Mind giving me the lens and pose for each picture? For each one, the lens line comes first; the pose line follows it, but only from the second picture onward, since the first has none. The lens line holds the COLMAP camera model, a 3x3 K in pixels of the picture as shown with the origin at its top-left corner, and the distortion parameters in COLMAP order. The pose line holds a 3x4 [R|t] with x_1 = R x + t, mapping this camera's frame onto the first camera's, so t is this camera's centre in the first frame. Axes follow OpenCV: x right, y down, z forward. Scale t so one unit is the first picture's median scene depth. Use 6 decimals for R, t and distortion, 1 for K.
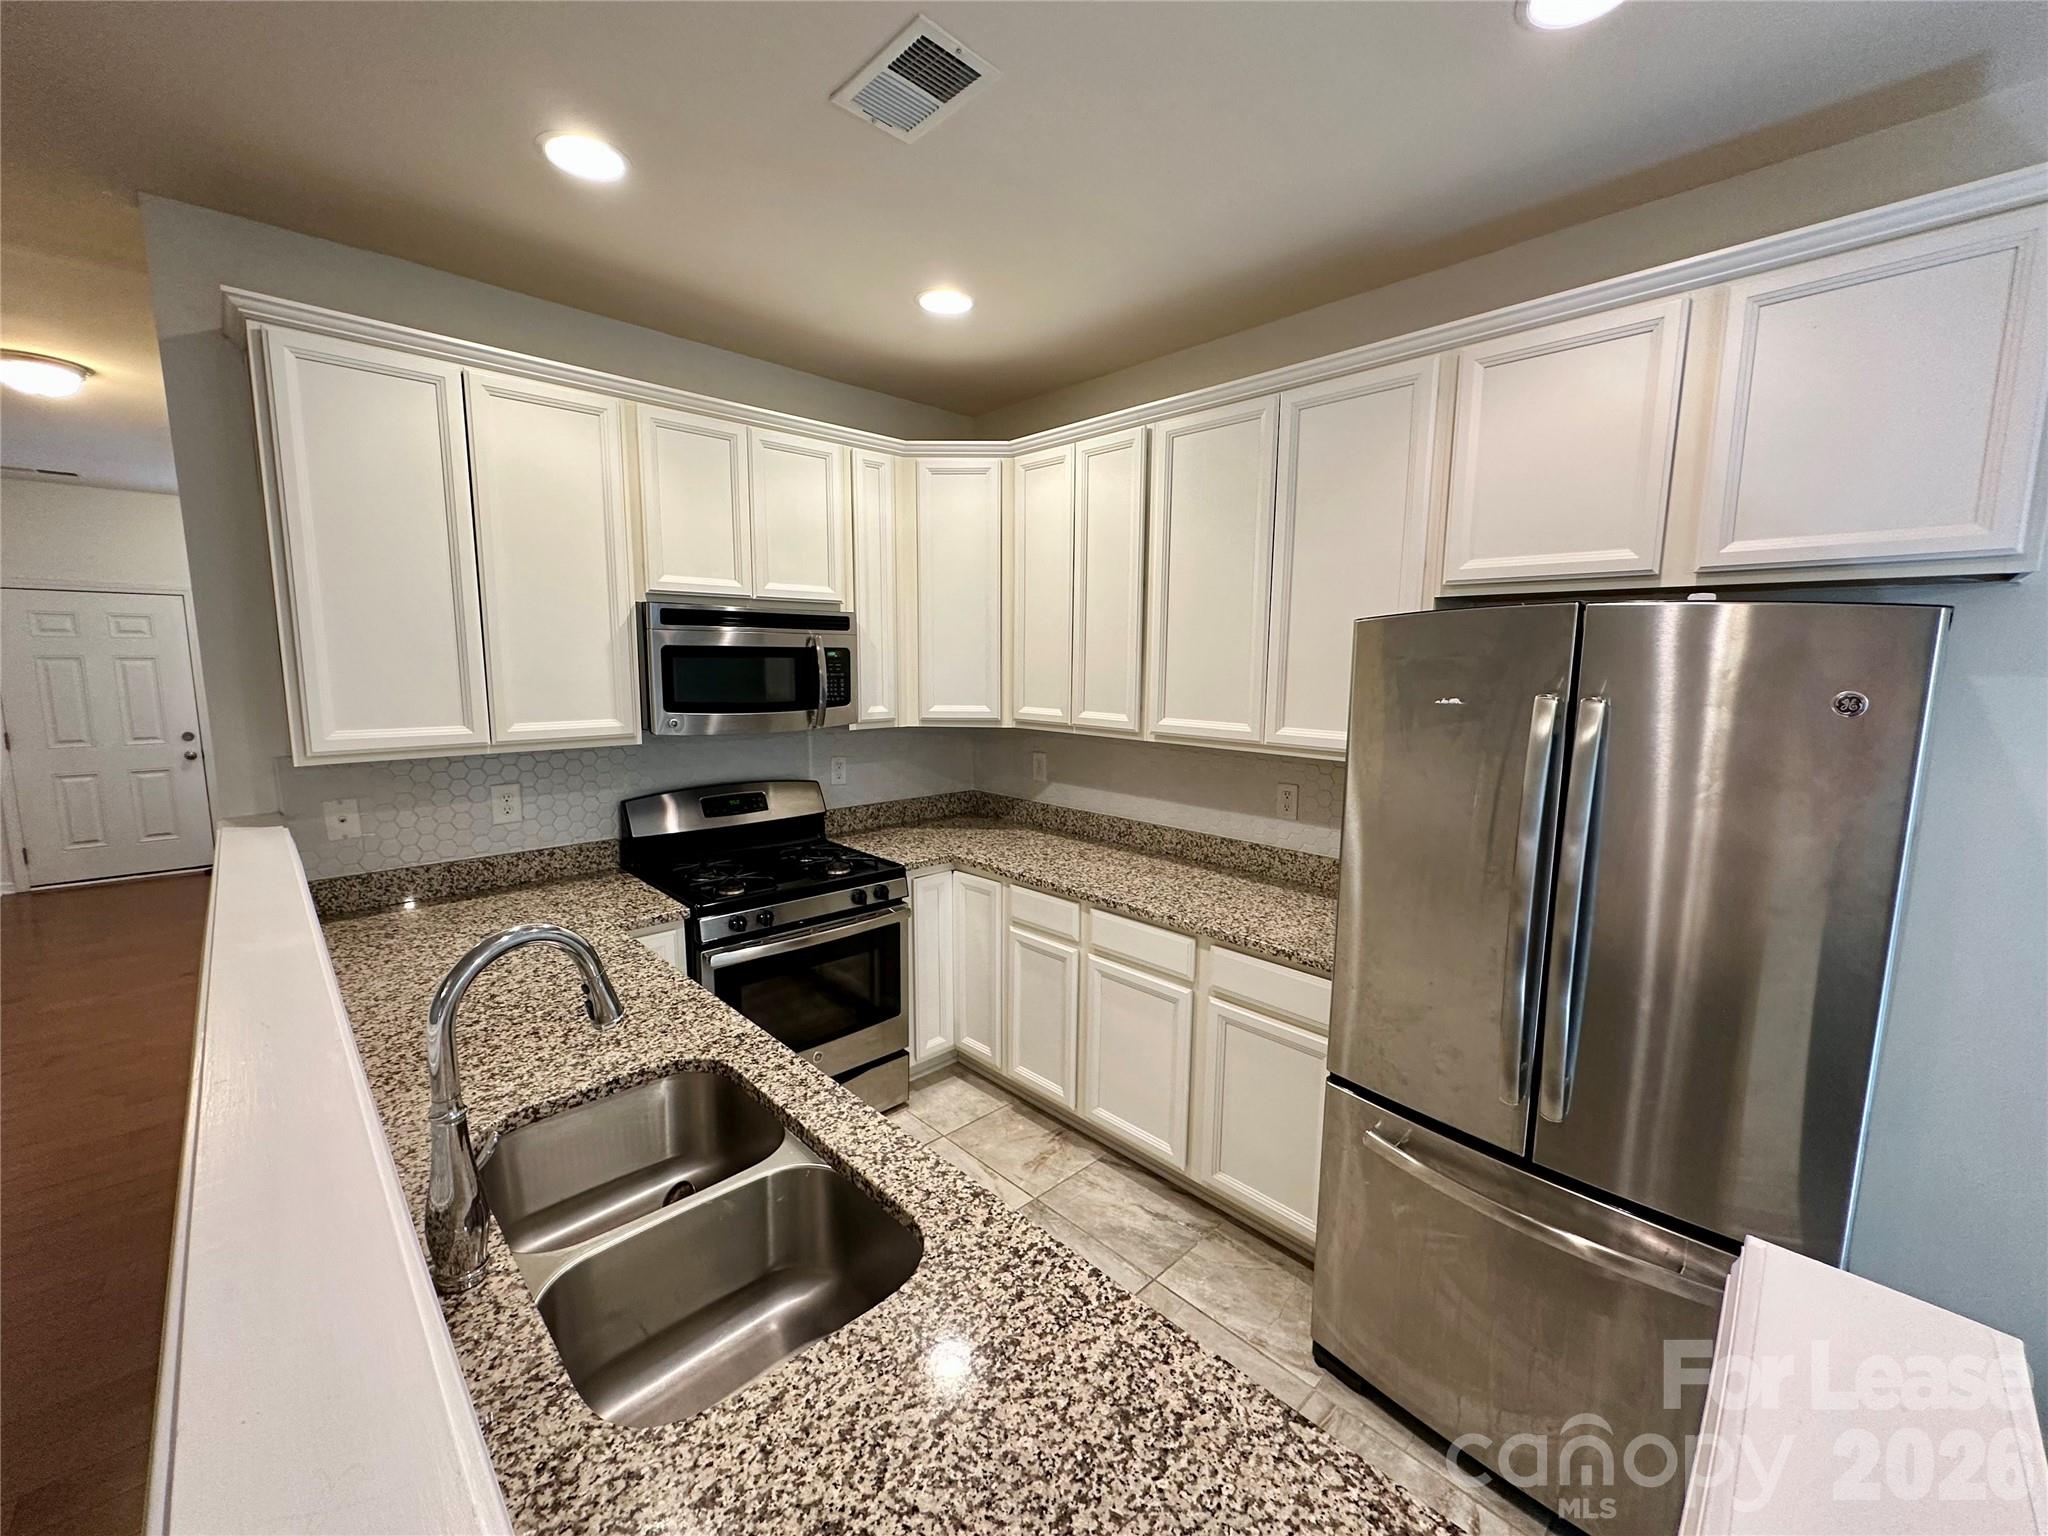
lens RADIAL K [[816.2, 0, 1022.7], [0, 816.2, 767.2], [0, 0, 1]] dist [-0.002529, 0.000188]
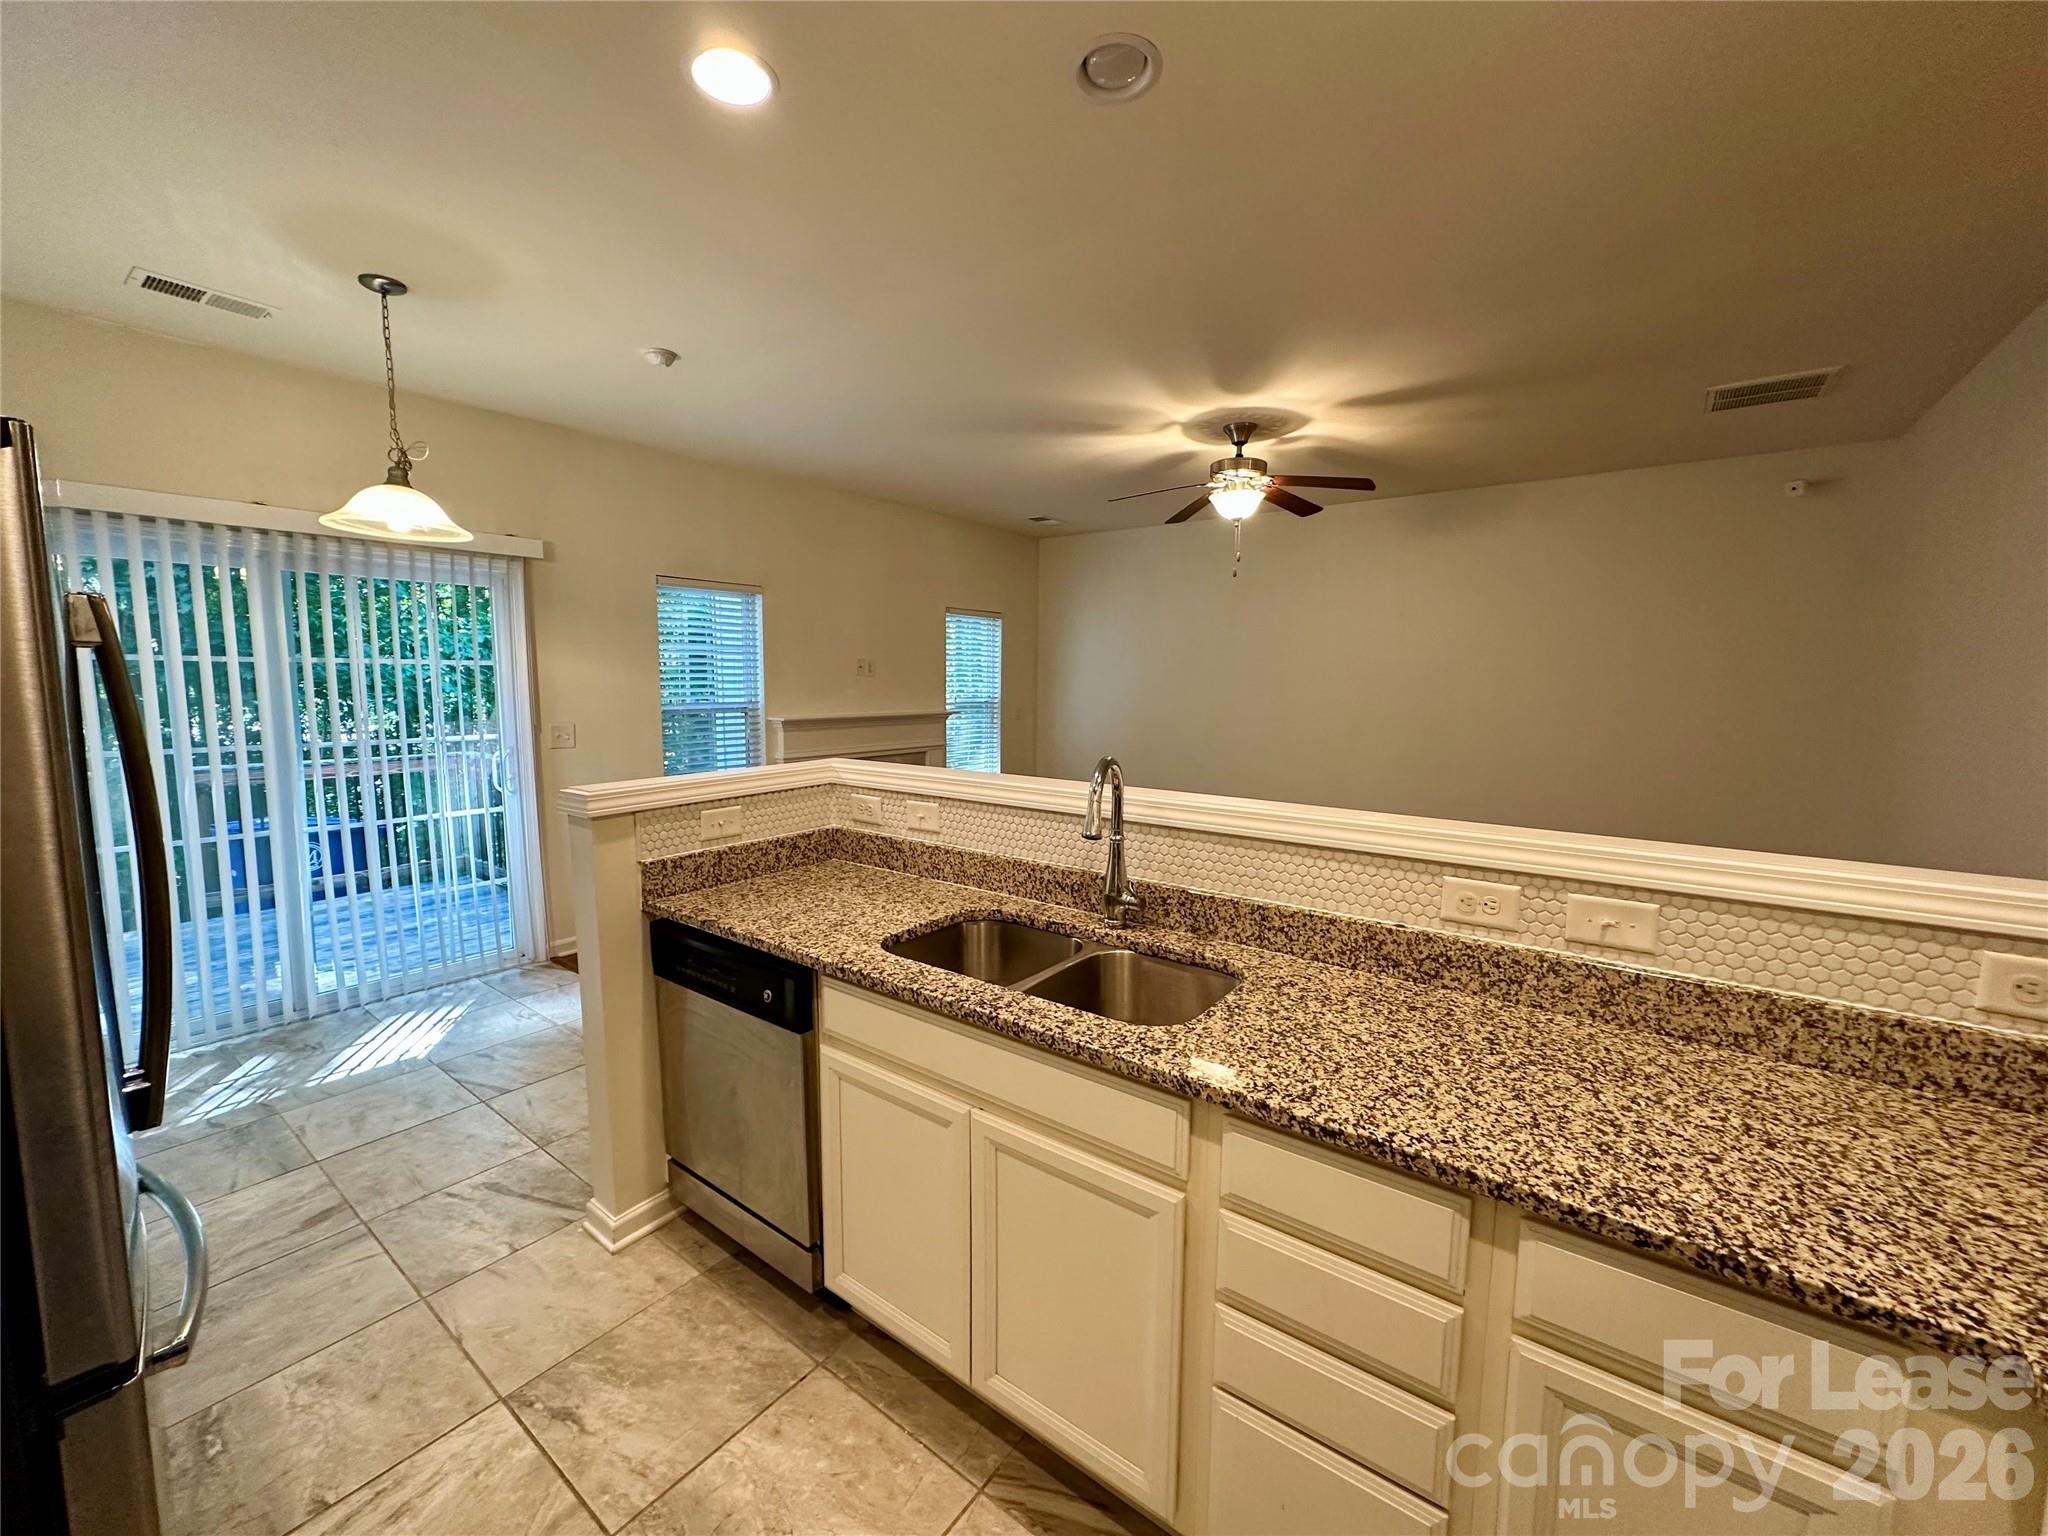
lens RADIAL K [[815.3, 0, 1021.9], [0, 815.3, 763.6], [0, 0, 1]] dist [-0.001728, 0.000540]
pose [[-0.986554, 0.000841, -0.163432, -0.049675], [-0.038167, 0.971150, 0.235393, -0.073182], [0.158915, 0.238466, -0.958061, 0.962692]]
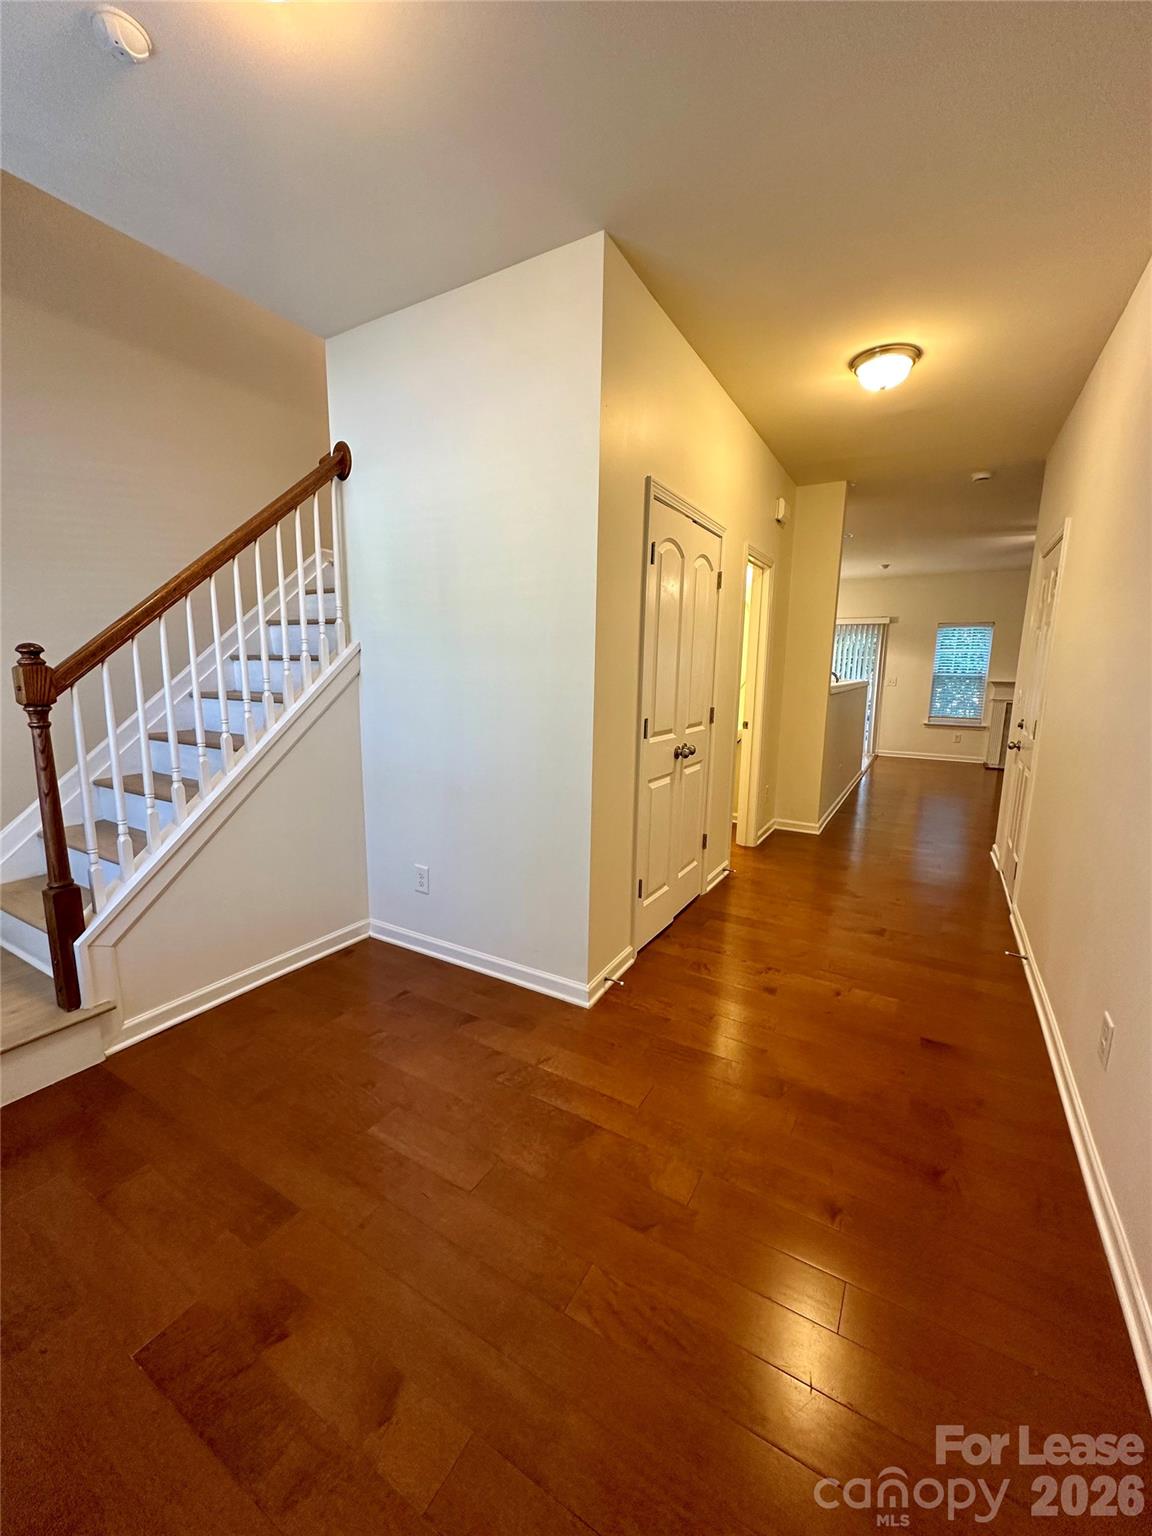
lens RADIAL K [[612.2, 0, 576.0], [0, 612.2, 768.0], [0, 0, 1]] dist [-0.002529, 0.000188]
pose [[-0.275613, -0.169048, 0.946288, -2.288803], [0.112518, 0.971975, 0.206409, -0.168868], [-0.954661, 0.163363, -0.248868, 1.974609]]
